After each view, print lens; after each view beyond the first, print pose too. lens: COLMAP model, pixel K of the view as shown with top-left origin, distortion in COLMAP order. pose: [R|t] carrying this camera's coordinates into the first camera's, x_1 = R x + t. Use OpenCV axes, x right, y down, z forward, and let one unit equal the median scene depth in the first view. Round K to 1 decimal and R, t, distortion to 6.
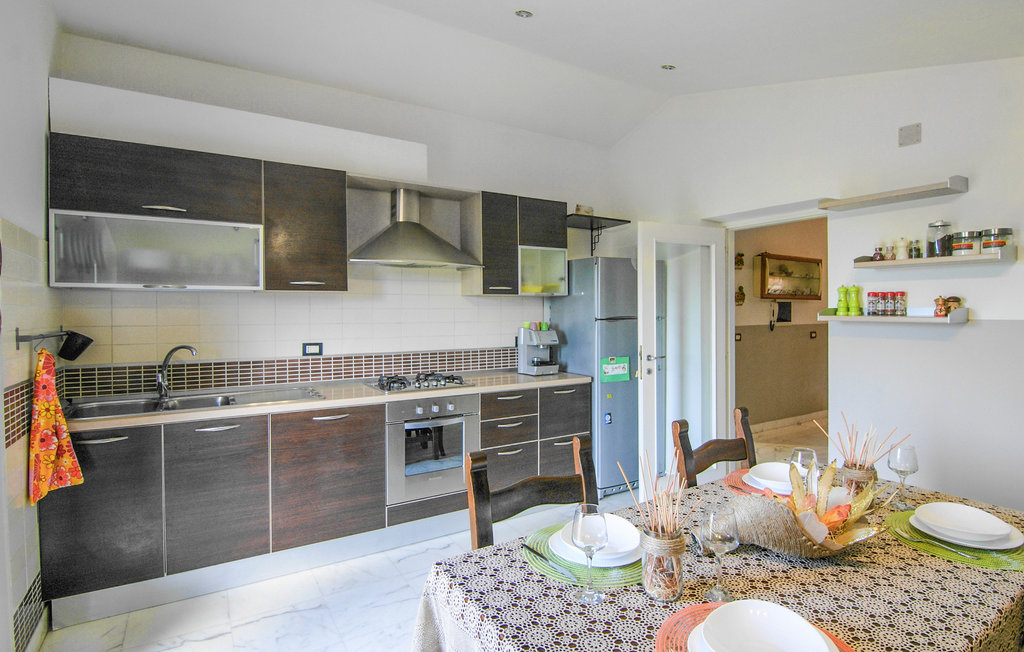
lens RADIAL K [[512.1, 0, 518.7], [0, 512.1, 315.4], [0, 0, 1]] dist [-0.003472, -0.014836]
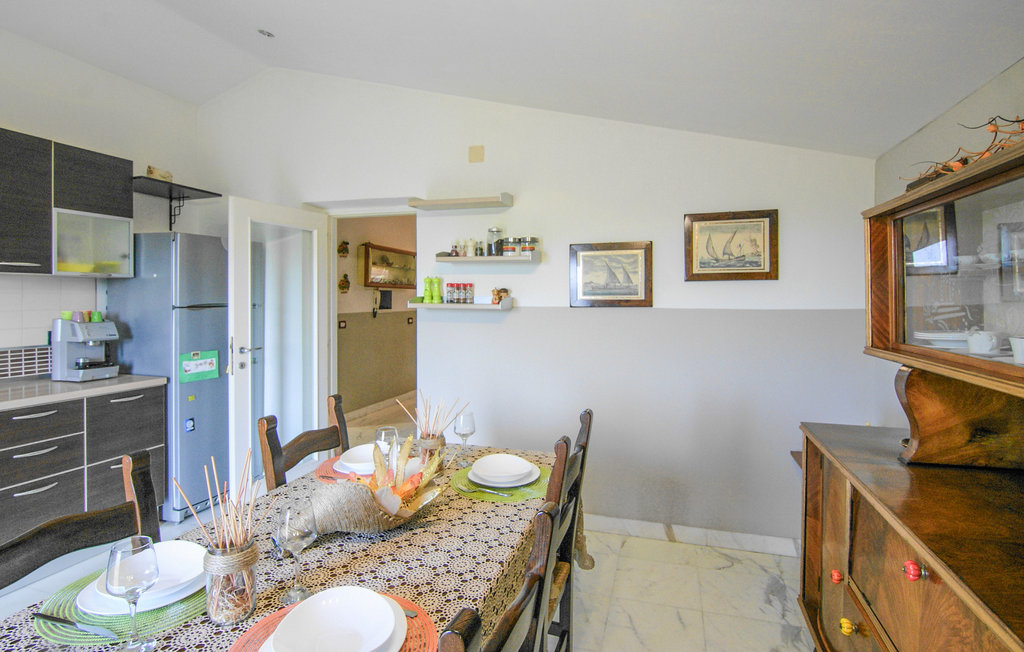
lens RADIAL K [[523.5, 0, 515.7], [0, 523.5, 299.2], [0, 0, 1]] dist [-0.001770, -0.013882]
pose [[0.759036, 0.006630, 0.651014, 0.034995], [-0.002052, 0.999968, -0.007792, 0.000032], [-0.651045, 0.004578, 0.759025, -0.006462]]
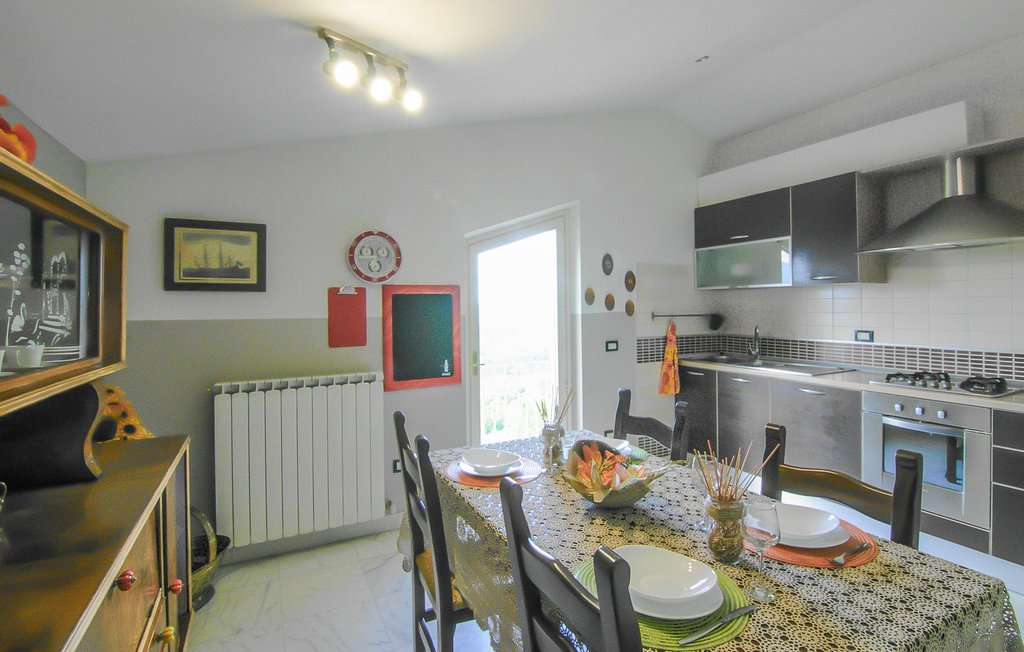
lens RADIAL K [[523.5, 0, 515.7], [0, 523.5, 299.2], [0, 0, 1]] dist [-0.001770, -0.013882]
pose [[-0.112308, -0.002856, -0.993669, 1.151692], [0.007504, 0.999965, -0.003722, -0.020046], [0.993645, -0.007875, -0.112282, 0.572642]]
